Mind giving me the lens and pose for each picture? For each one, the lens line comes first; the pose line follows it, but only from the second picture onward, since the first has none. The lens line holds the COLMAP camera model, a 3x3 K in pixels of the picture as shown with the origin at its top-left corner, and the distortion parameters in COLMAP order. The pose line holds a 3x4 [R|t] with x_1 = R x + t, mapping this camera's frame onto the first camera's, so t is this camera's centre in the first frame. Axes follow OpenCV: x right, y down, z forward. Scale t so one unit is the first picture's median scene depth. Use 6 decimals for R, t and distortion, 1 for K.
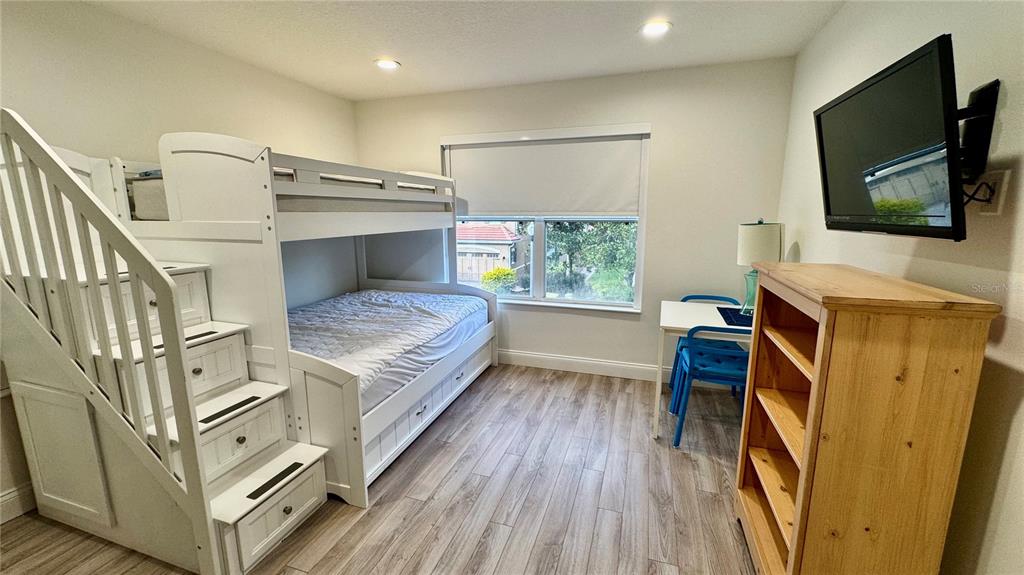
lens RADIAL K [[410.7, 0, 516.1], [0, 410.7, 285.5], [0, 0, 1]] dist [-0.003952, 0.000178]
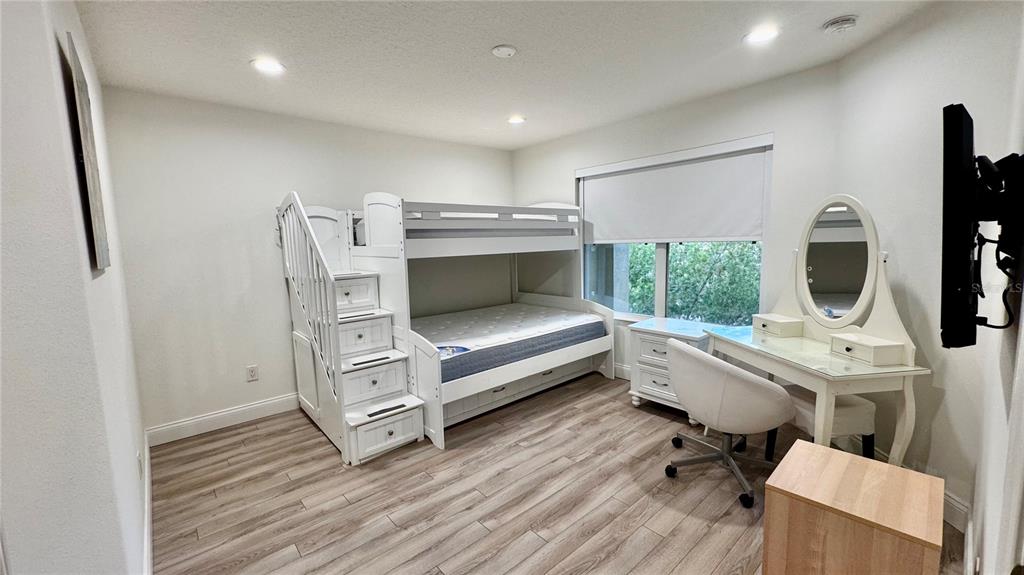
lens RADIAL K [[410.7, 0, 515.4], [0, 410.7, 288.0], [0, 0, 1]] dist [-0.003952, 0.000178]
pose [[0.853137, 0.038773, -0.520244, 0.408486], [-0.066002, 0.997243, -0.033914, 0.021075], [0.517494, 0.063271, 0.853344, -0.066494]]
